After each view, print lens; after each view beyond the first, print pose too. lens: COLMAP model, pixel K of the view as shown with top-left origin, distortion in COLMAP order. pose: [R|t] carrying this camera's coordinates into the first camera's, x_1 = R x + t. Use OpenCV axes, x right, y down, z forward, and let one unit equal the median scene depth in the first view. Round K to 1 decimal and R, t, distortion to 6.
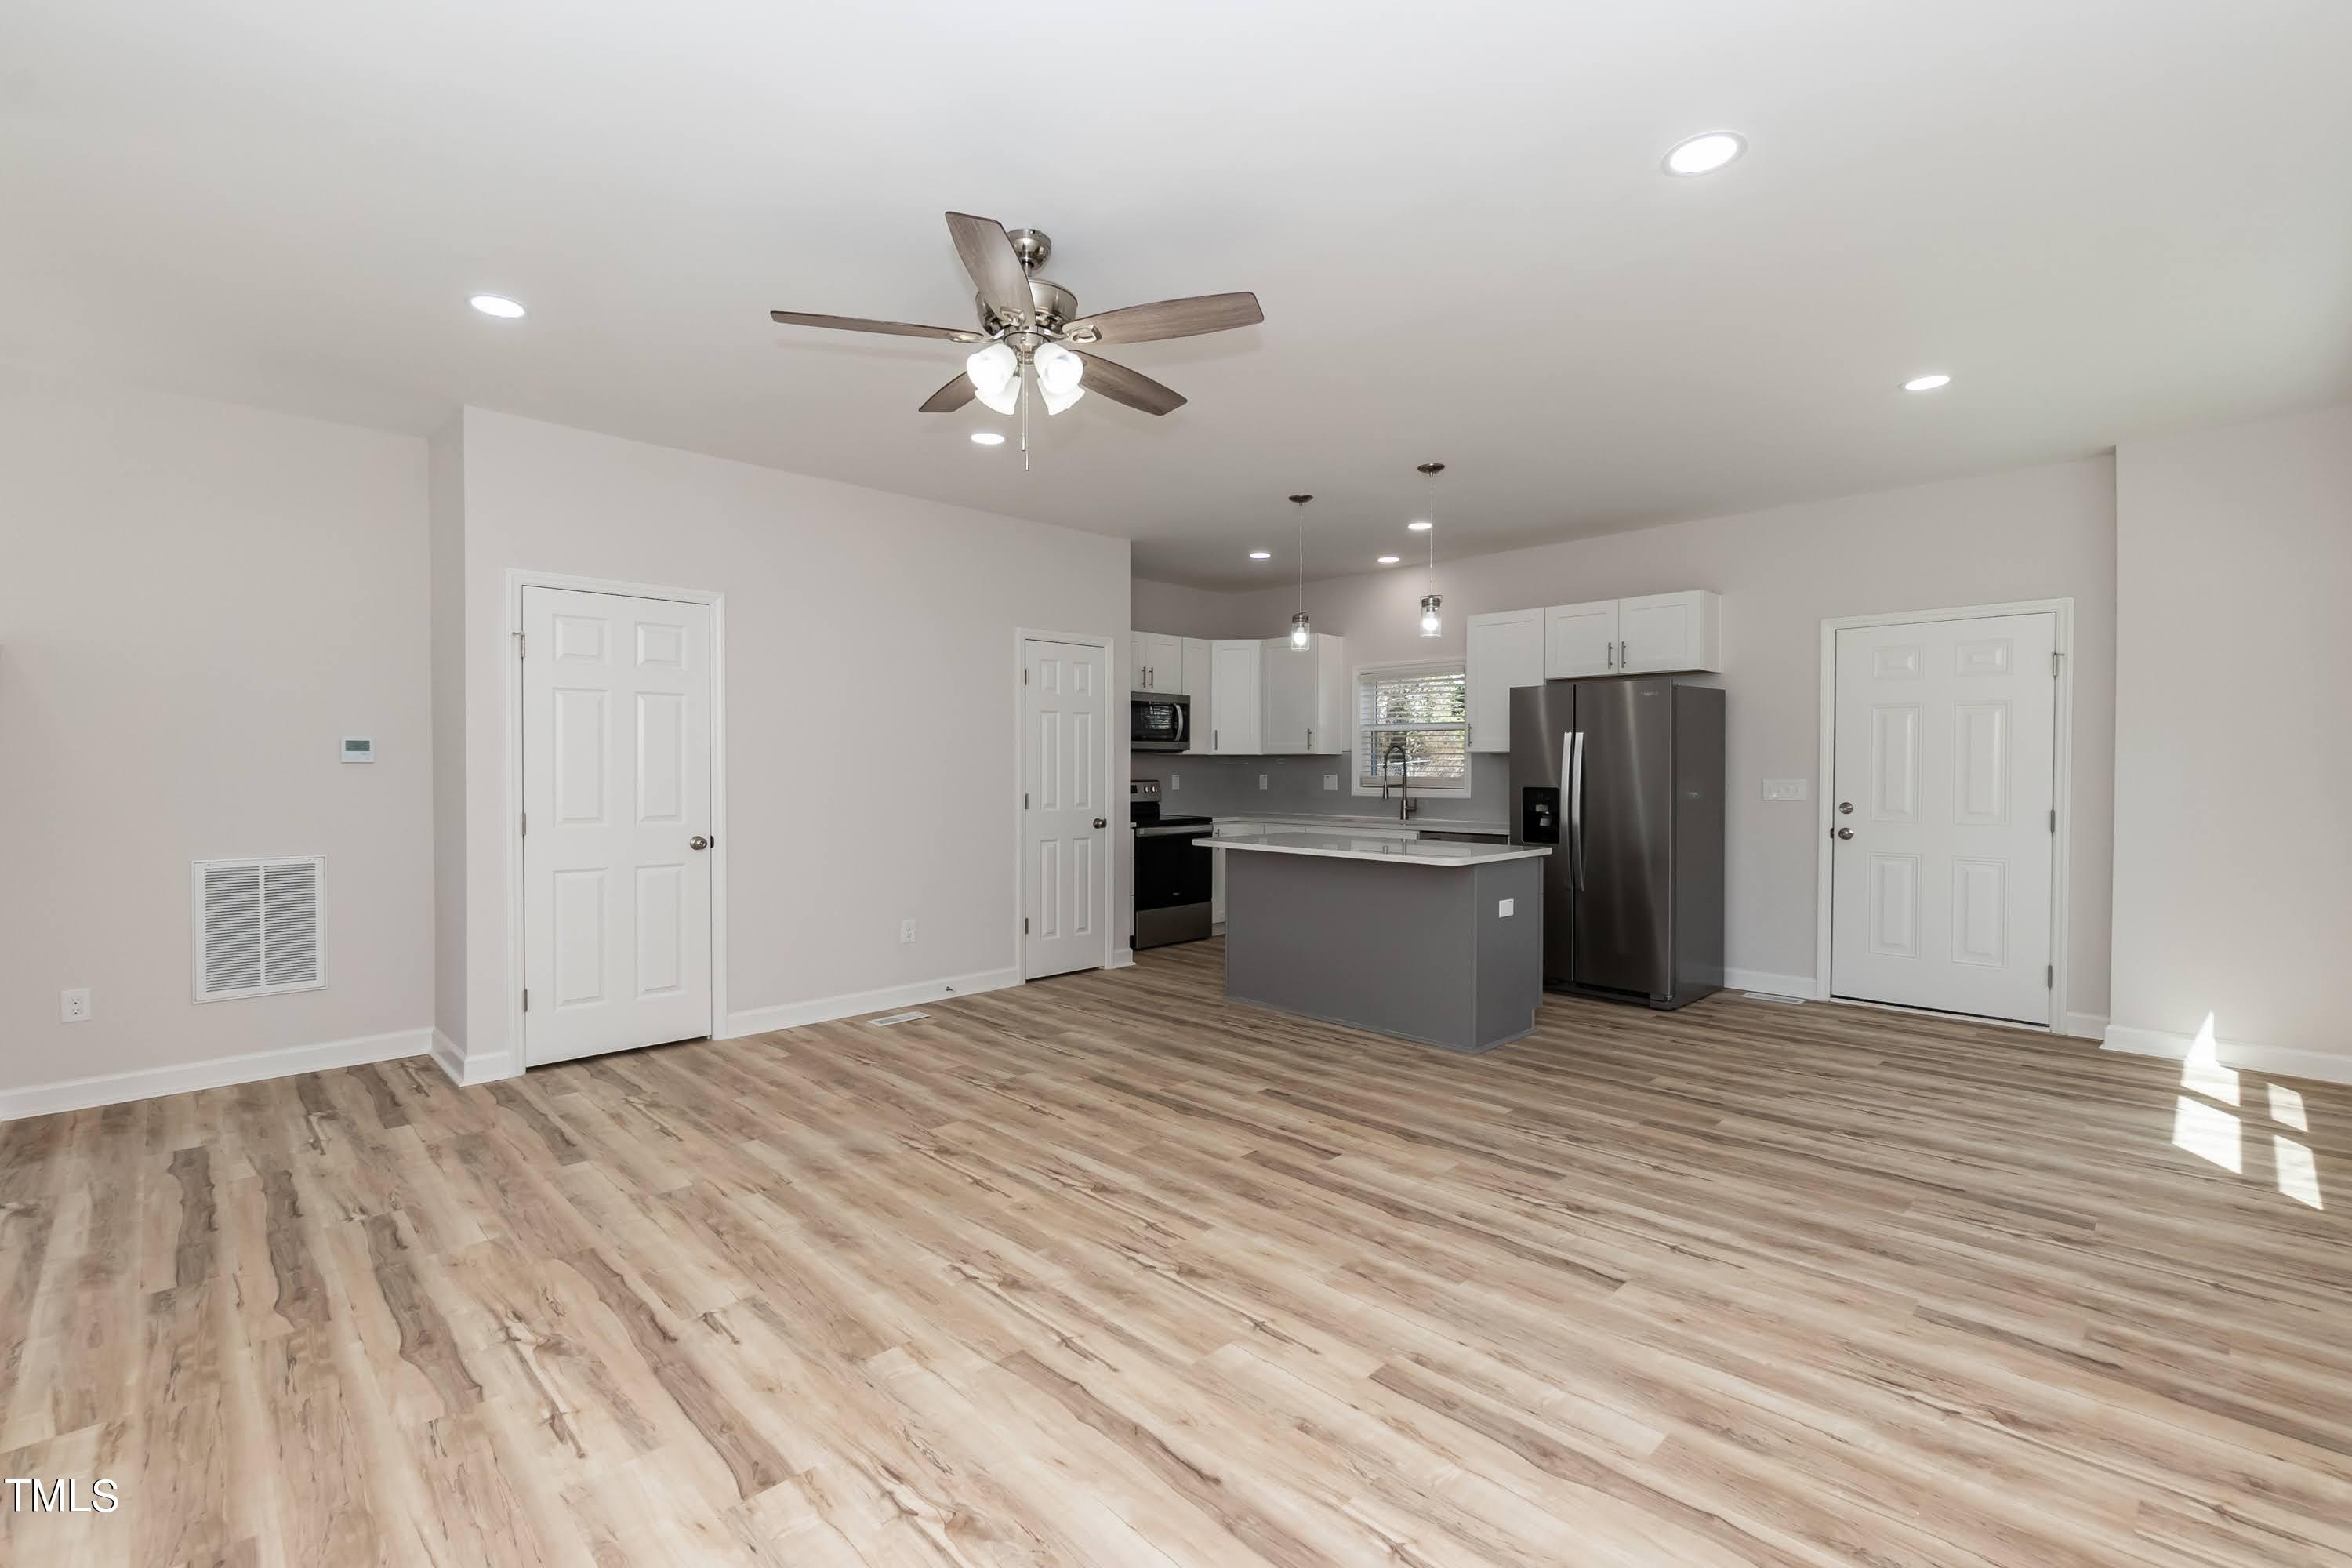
lens RADIAL K [[1019.1, 0, 1139.6], [0, 1019.1, 787.3], [0, 0, 1]] dist [-0.002992, -0.001005]
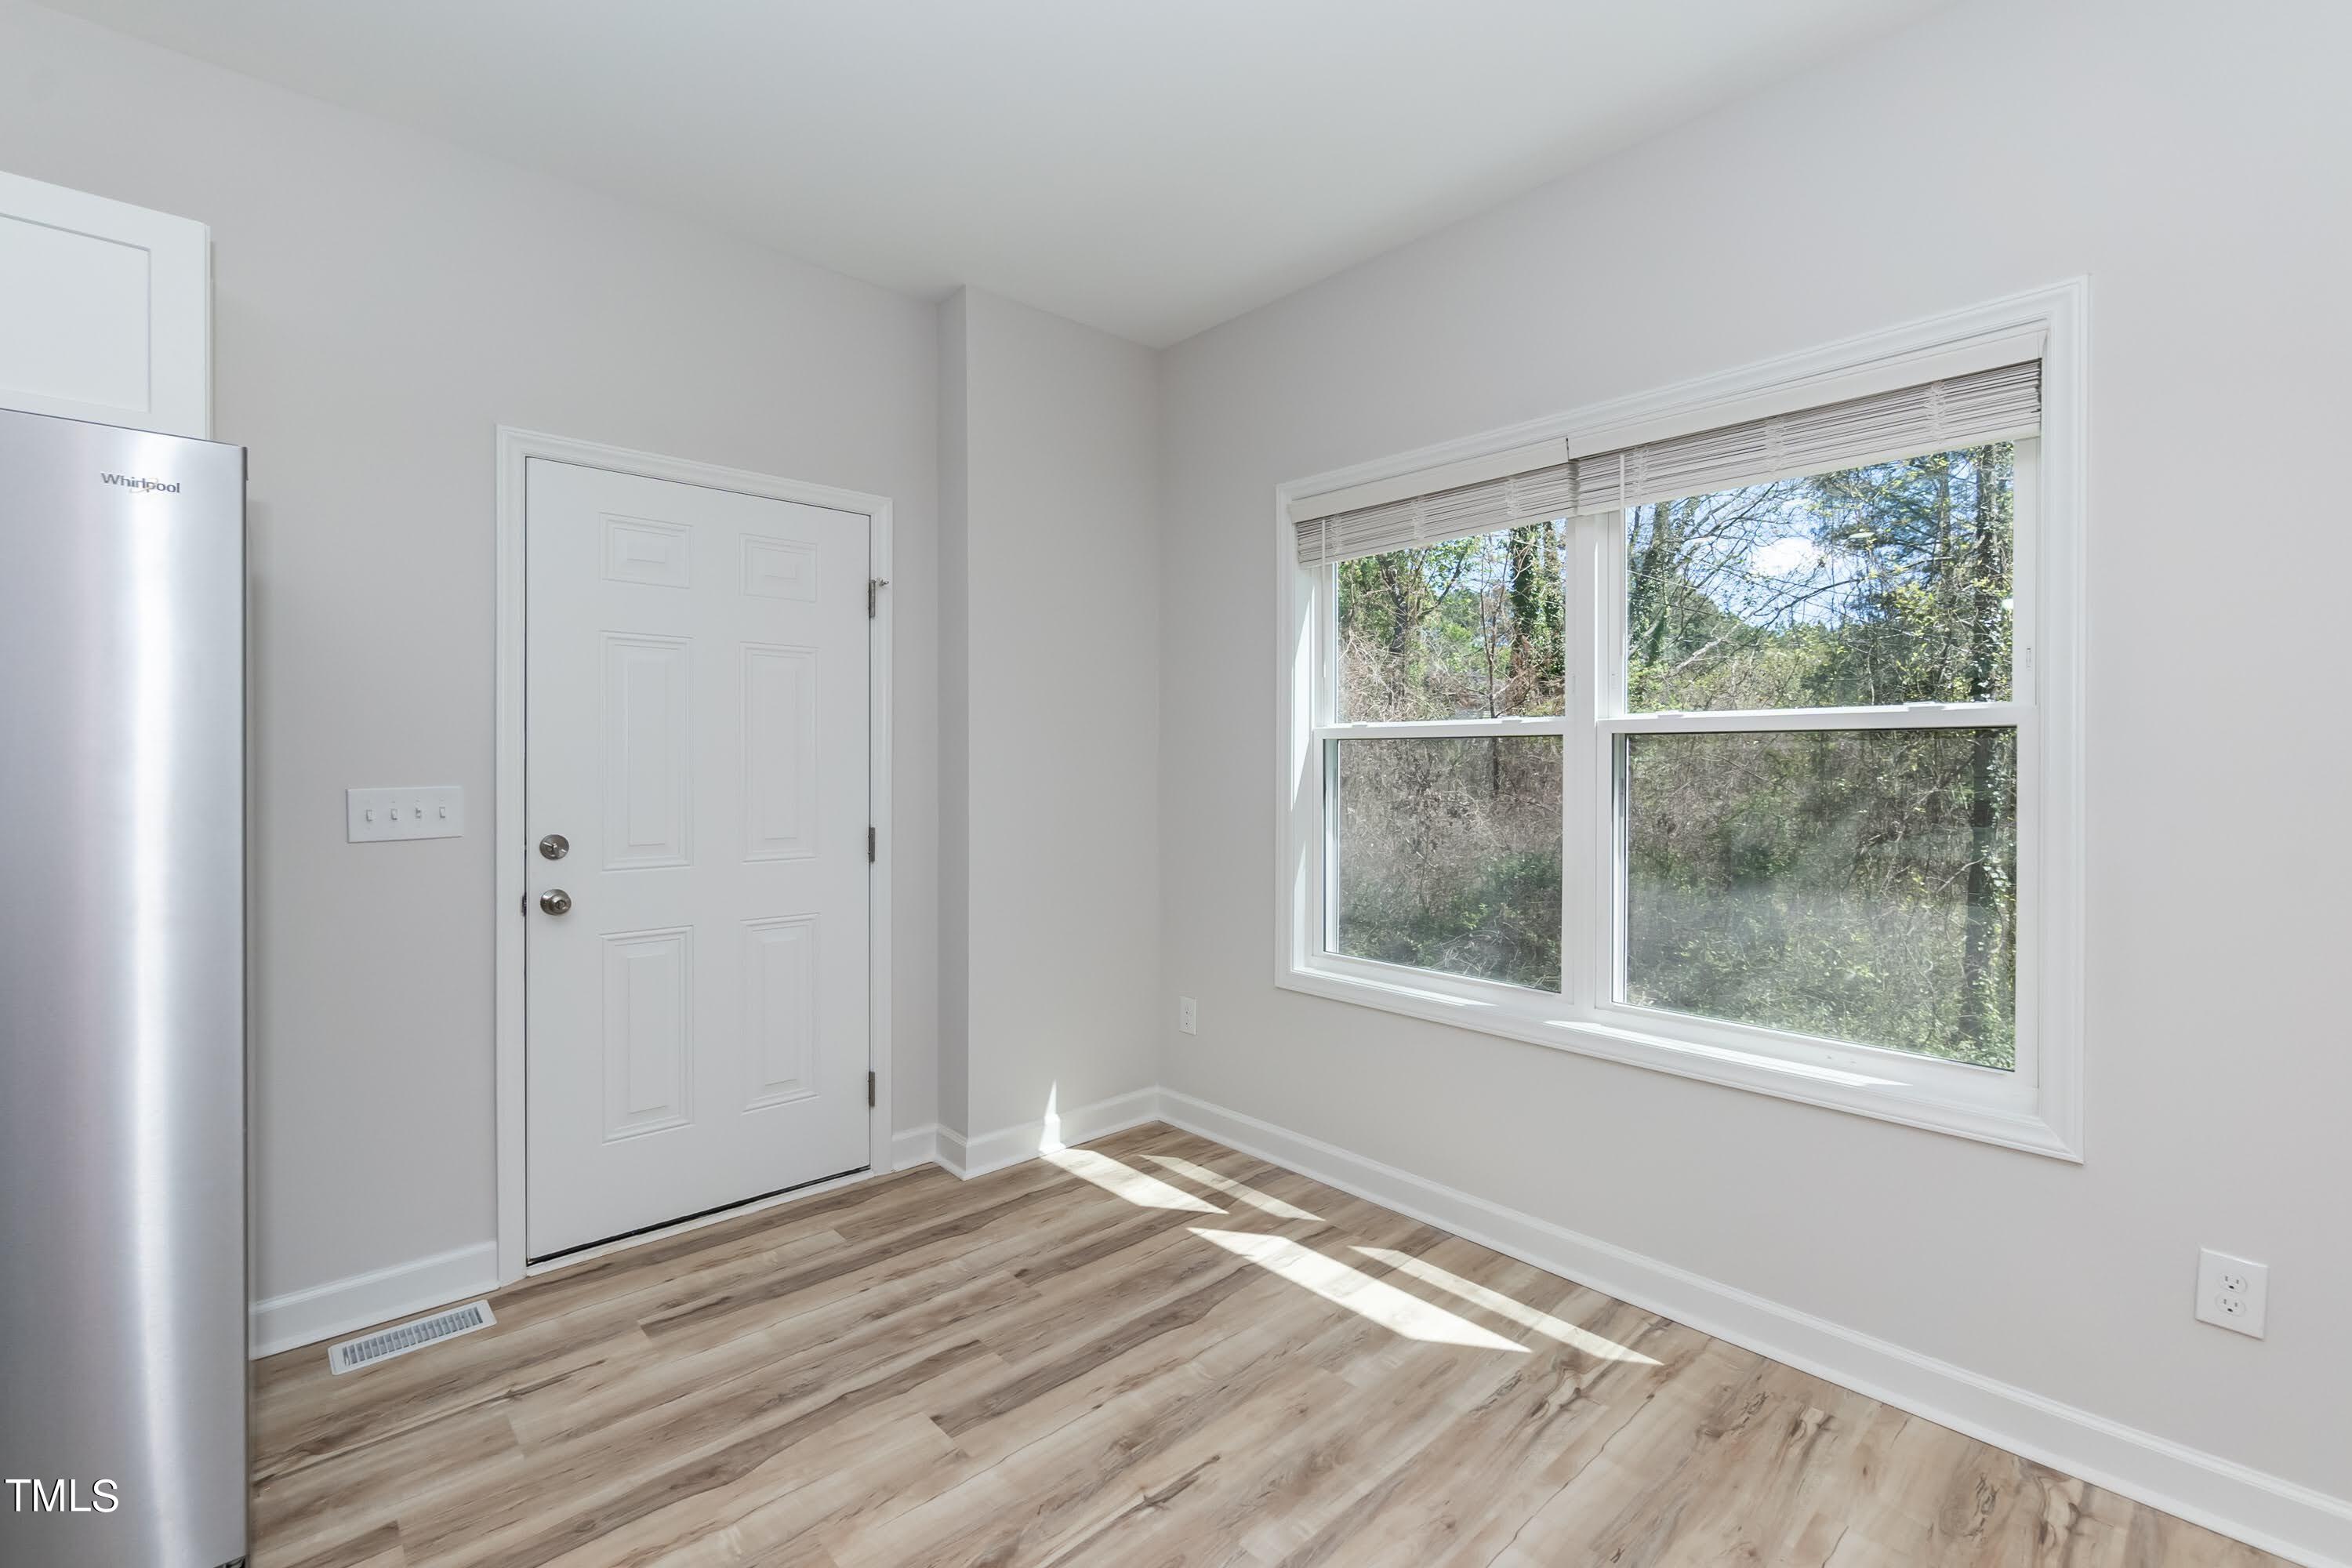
lens RADIAL K [[1019.1, 0, 1139.6], [0, 1019.1, 787.3], [0, 0, 1]] dist [-0.002992, -0.001005]
pose [[0.016154, -0.025304, 0.999549, 0.321510], [0.020210, 0.999484, 0.024976, -0.017981], [-0.999665, 0.019797, 0.016657, 0.988482]]
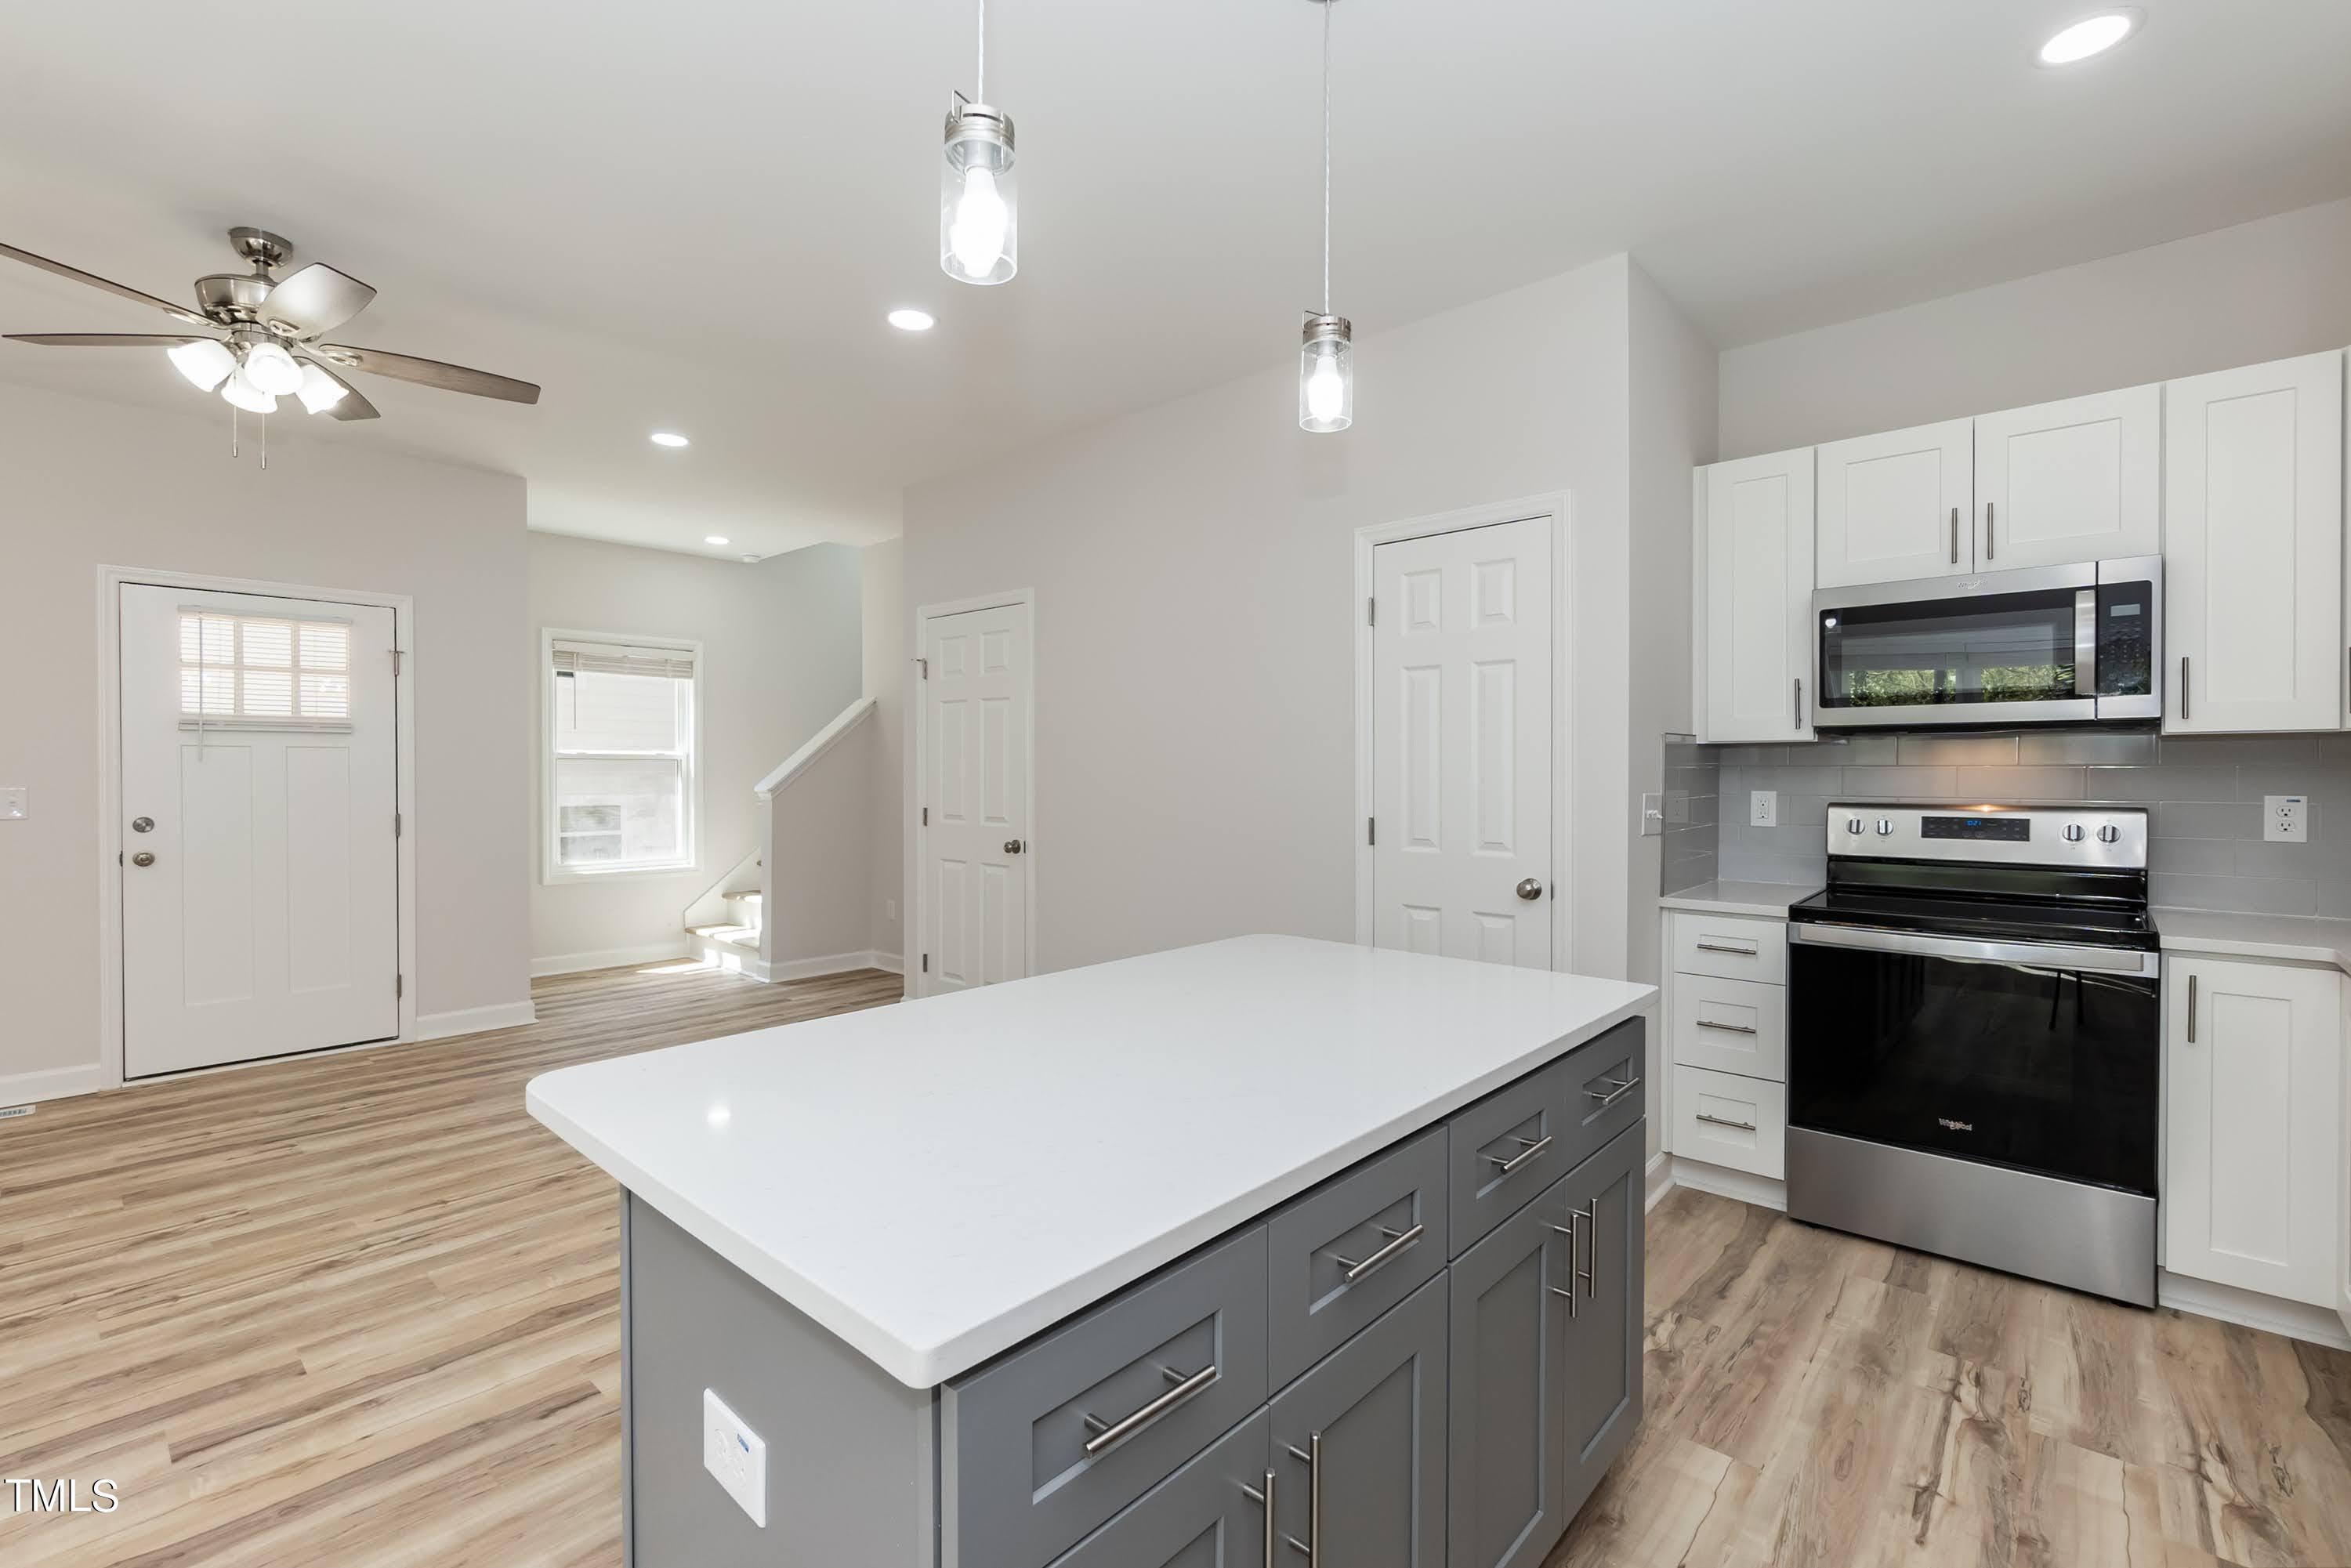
lens RADIAL K [[1023.4, 0, 1175.5], [0, 1023.4, 784.0], [0, 0, 1]] dist [-0.004977, -0.000384]
pose [[0.089081, 0.013472, -0.995933, 0.686684], [-0.019702, 0.999737, 0.011762, -0.025938], [0.995829, 0.018574, 0.089323, 1.282192]]
